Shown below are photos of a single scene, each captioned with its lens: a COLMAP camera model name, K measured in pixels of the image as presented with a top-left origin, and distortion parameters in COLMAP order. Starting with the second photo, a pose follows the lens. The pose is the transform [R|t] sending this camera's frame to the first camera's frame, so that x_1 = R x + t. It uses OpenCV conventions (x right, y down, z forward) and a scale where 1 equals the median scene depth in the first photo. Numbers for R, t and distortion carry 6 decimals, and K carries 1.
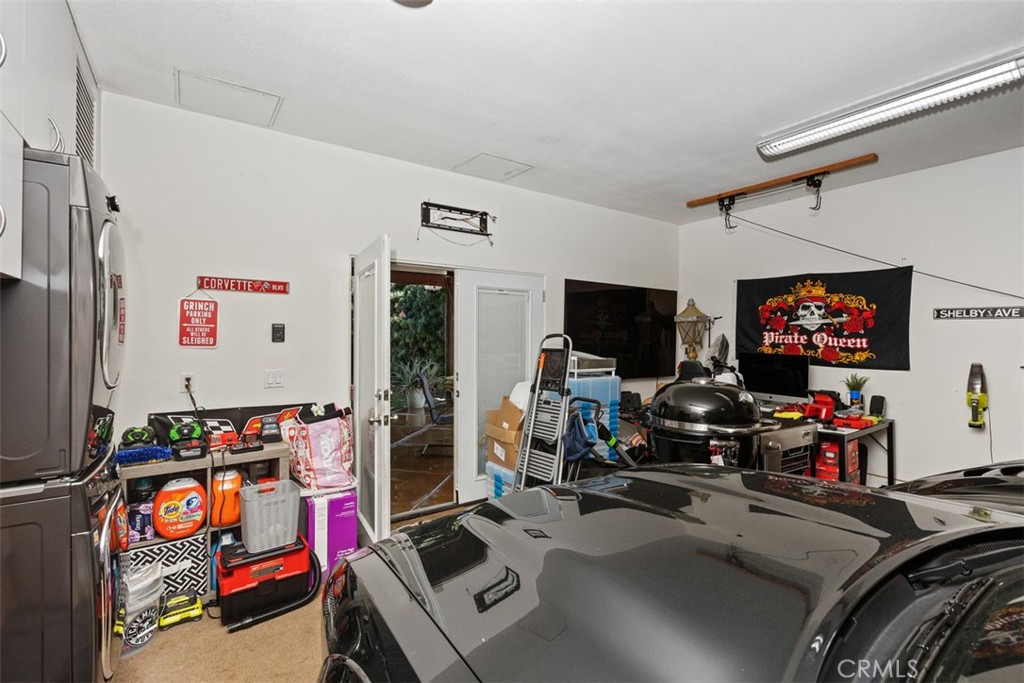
lens RADIAL K [[456.1, 0, 515.5], [0, 456.1, 339.8], [0, 0, 1]] dist [0.003851, 0.000292]
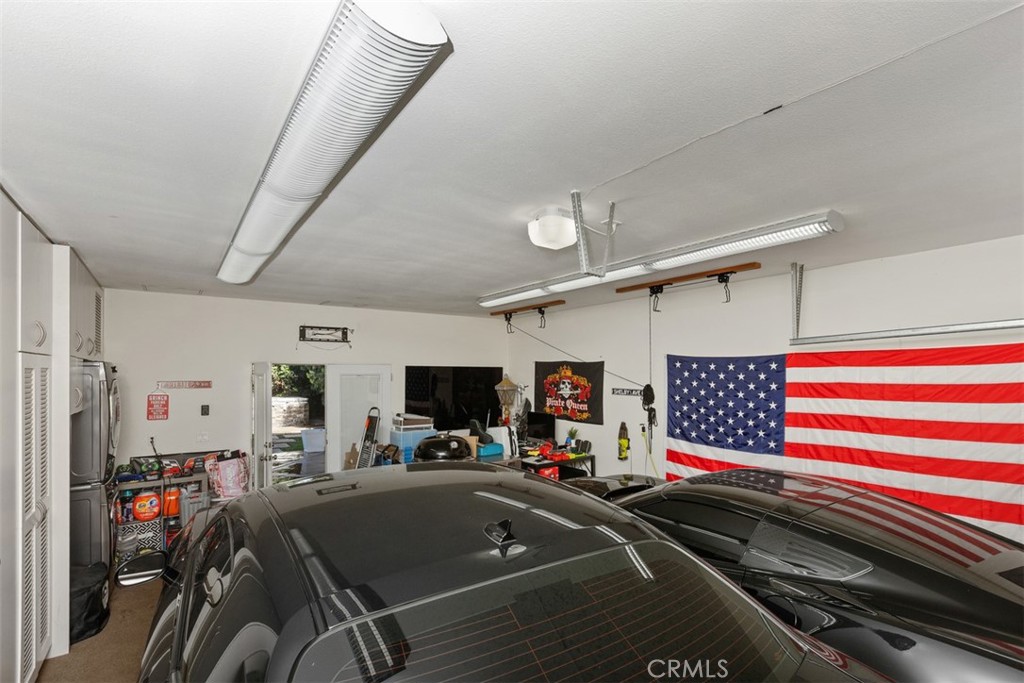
lens RADIAL K [[448.0, 0, 513.1], [0, 448.0, 375.6], [0, 0, 1]] dist [-0.001172, -0.000679]
pose [[0.999620, -0.007134, 0.026642, 0.557842], [0.007212, 0.999970, -0.002849, -0.121805], [-0.026621, 0.003040, 0.999641, -0.678612]]
